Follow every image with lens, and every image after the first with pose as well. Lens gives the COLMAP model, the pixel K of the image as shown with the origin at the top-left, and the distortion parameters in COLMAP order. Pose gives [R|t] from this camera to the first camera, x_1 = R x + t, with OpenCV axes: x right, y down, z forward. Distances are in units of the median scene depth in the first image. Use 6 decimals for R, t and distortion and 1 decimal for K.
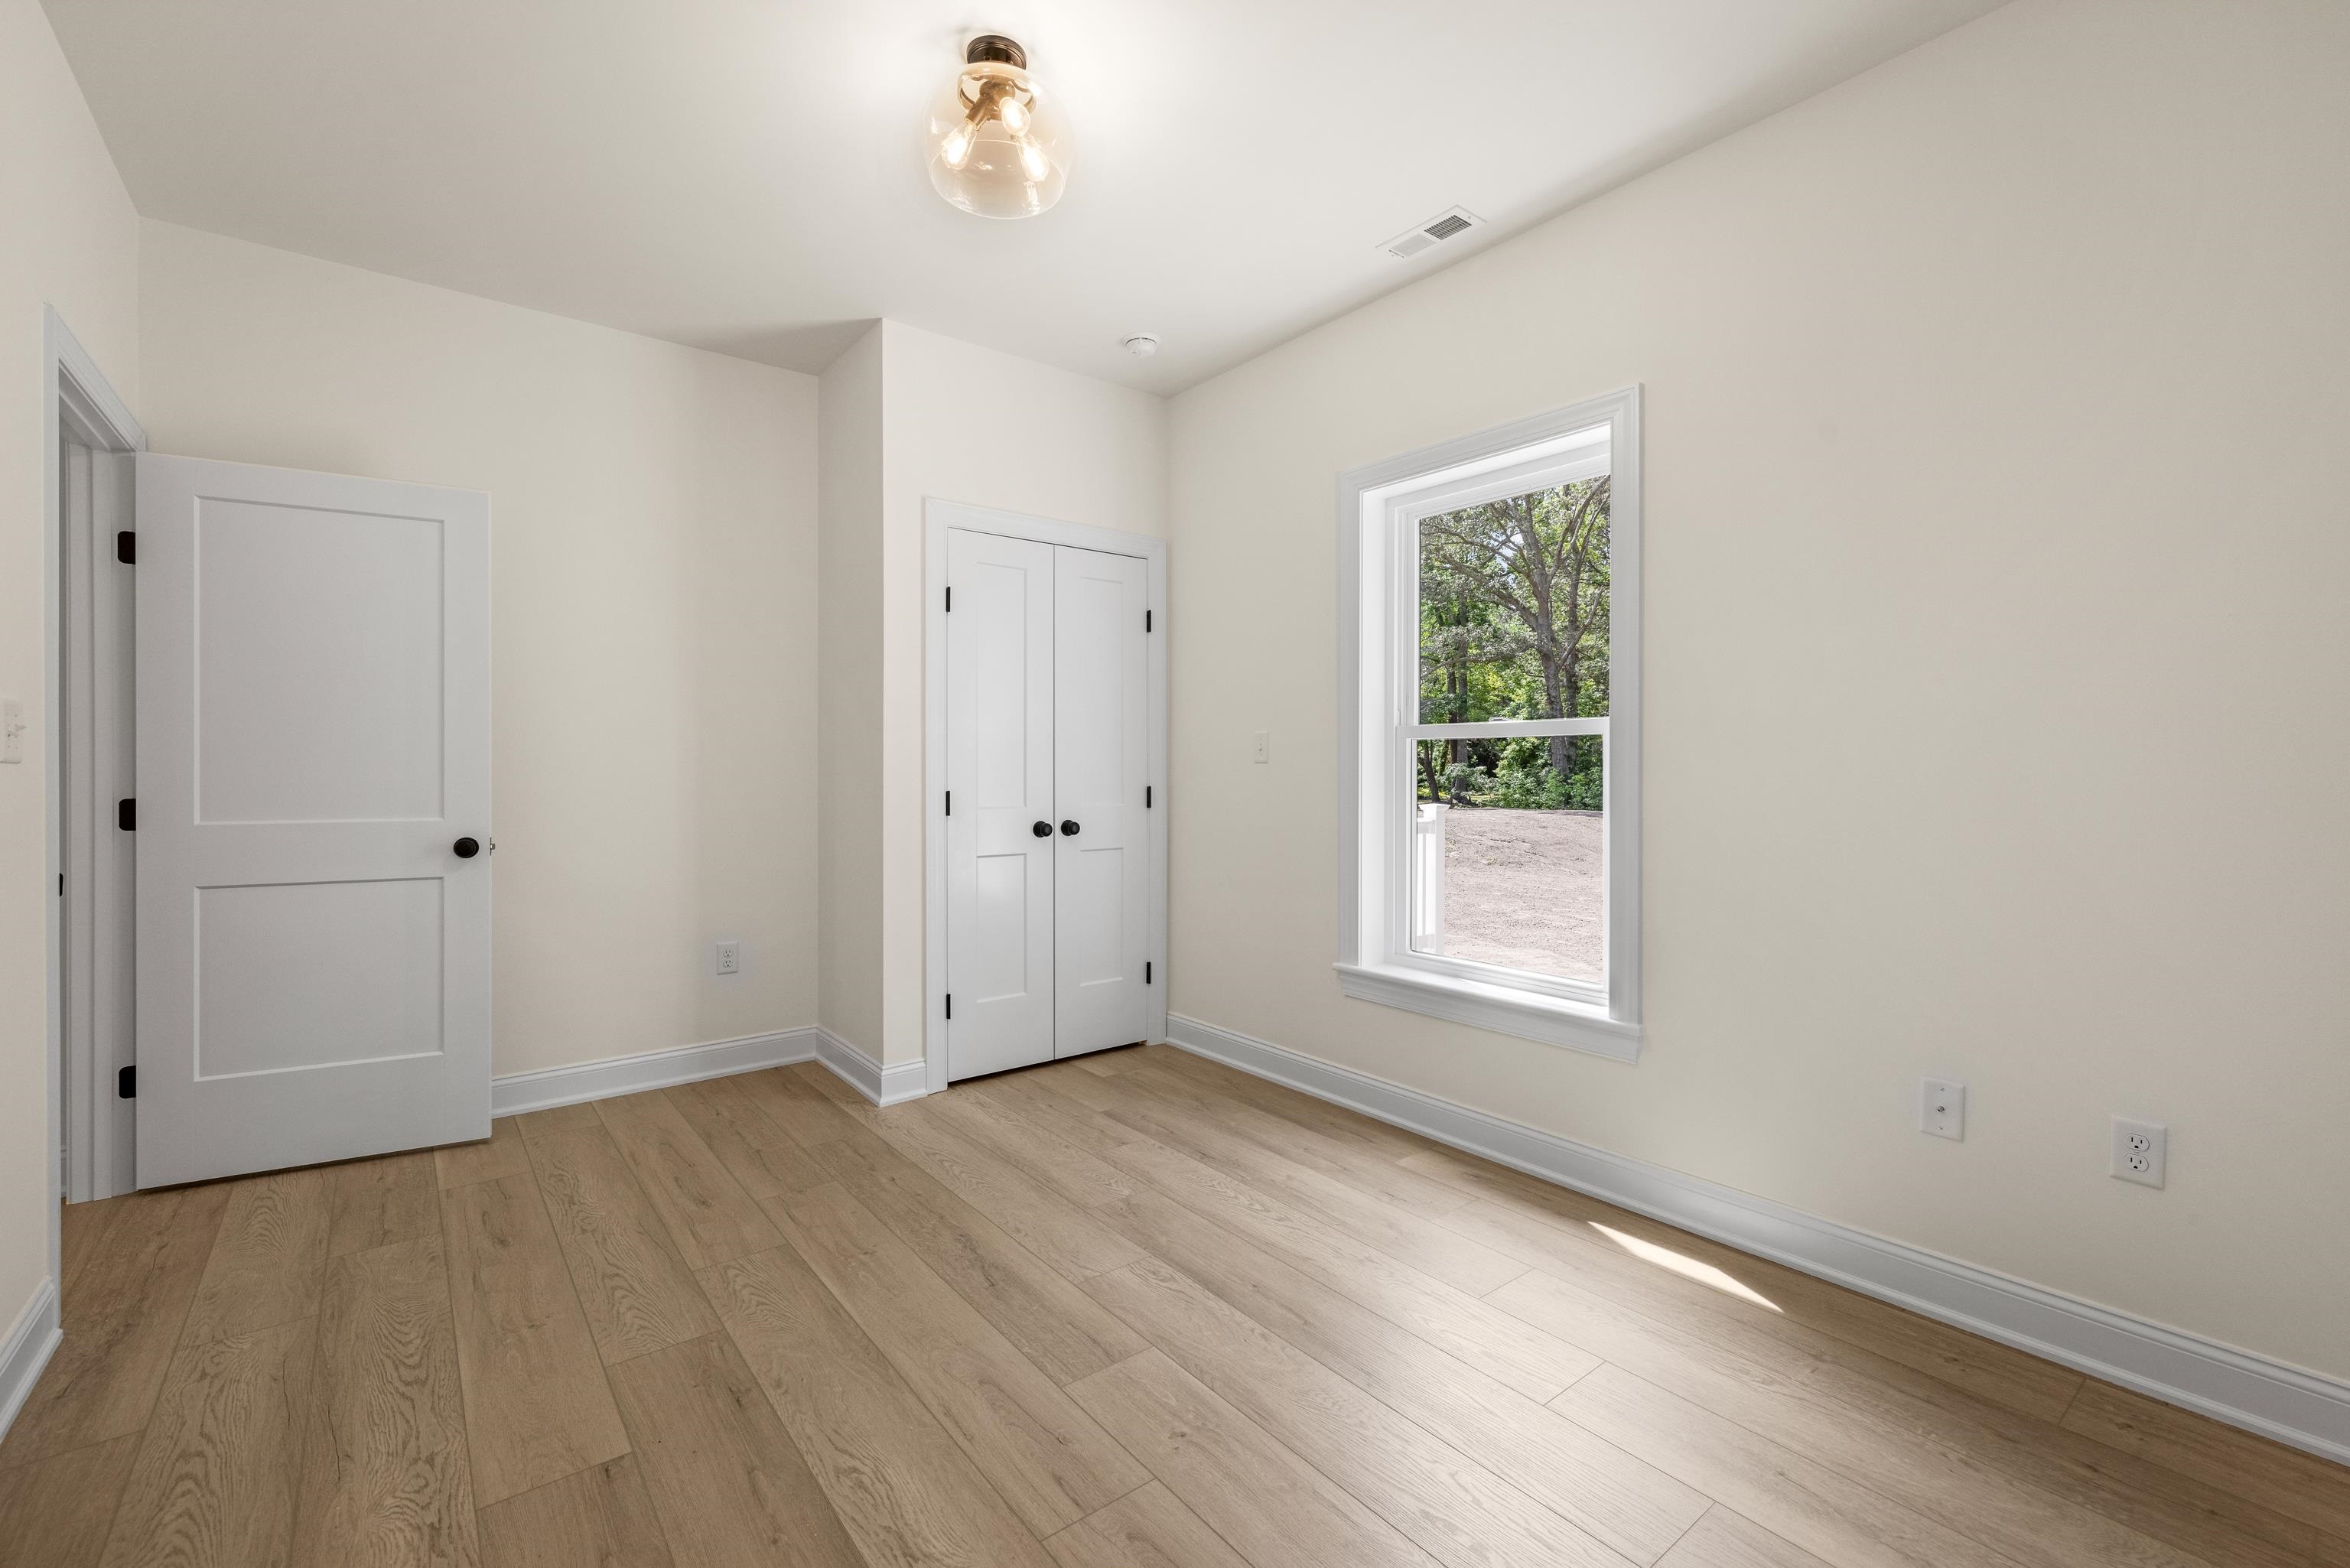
lens RADIAL K [[1022.6, 0, 1179.7], [0, 1022.6, 777.6], [0, 0, 1]] dist [0.001998, -0.000142]
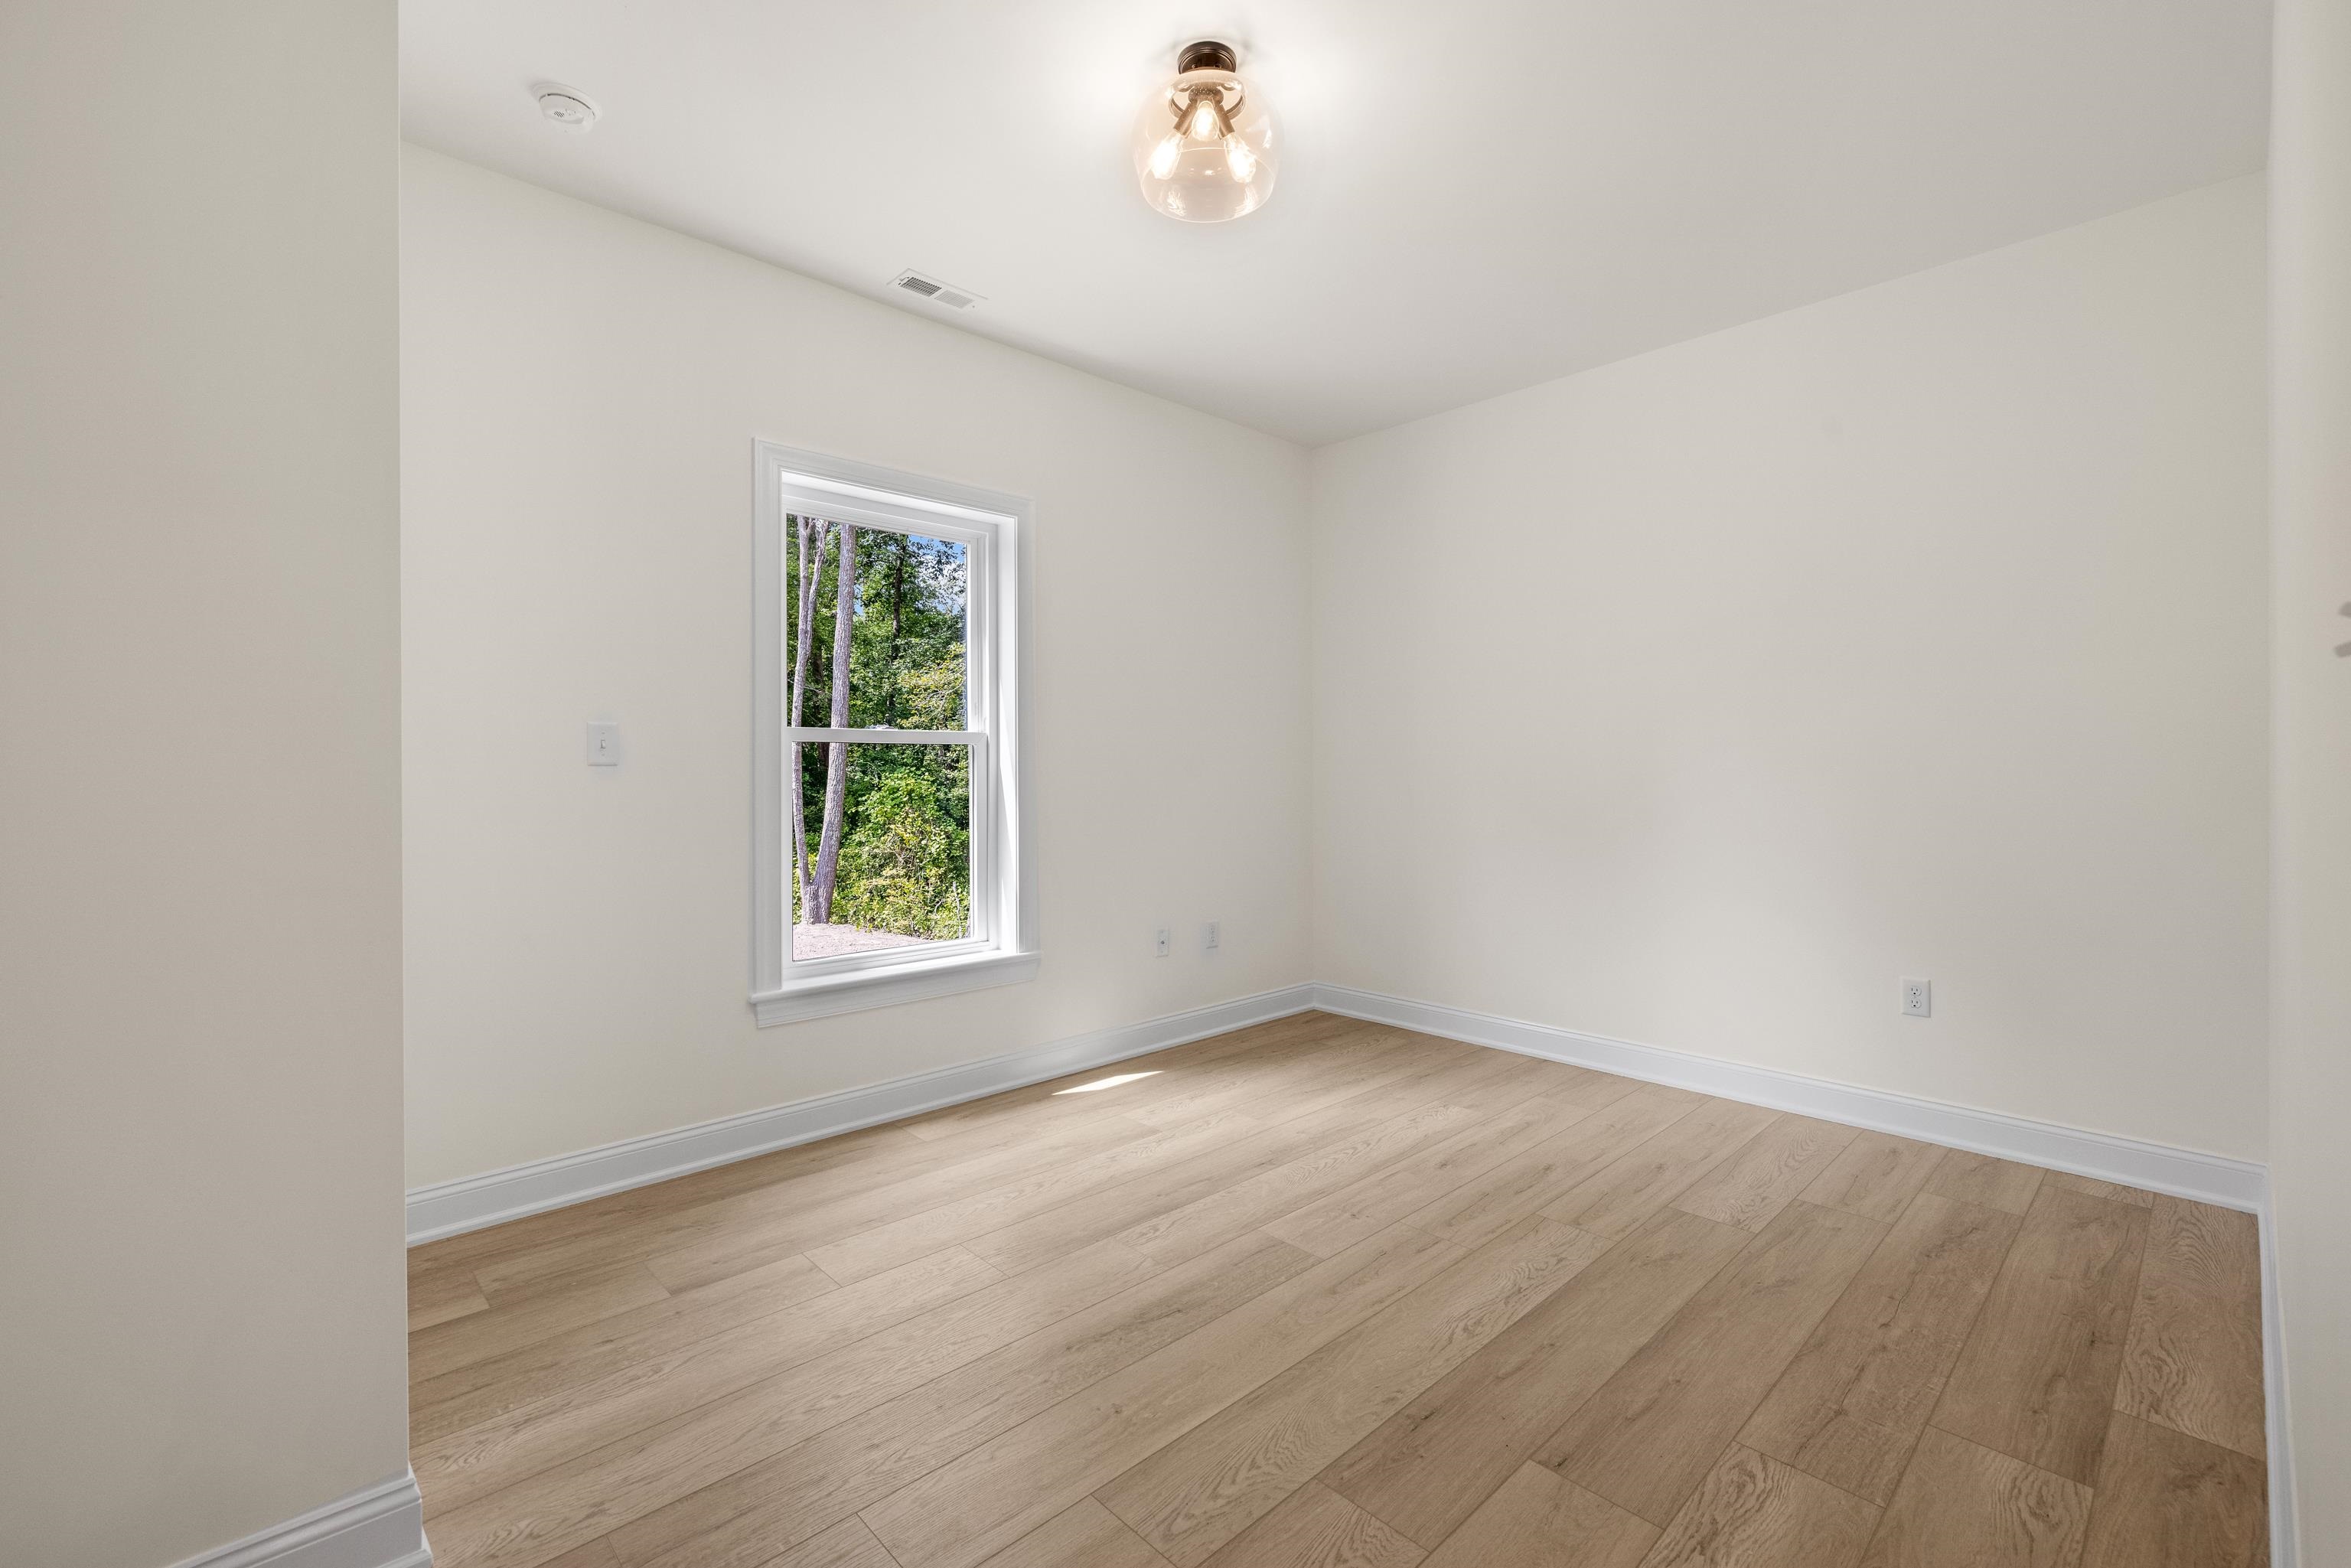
lens RADIAL K [[1023.1, 0, 1176.7], [0, 1023.1, 778.0], [0, 0, 1]] dist [0.001998, -0.000142]
pose [[-0.112734, -0.007584, 0.993596, -1.151047], [0.012077, 0.999887, 0.009002, -0.010806], [-0.993552, 0.013015, -0.112629, 1.124667]]
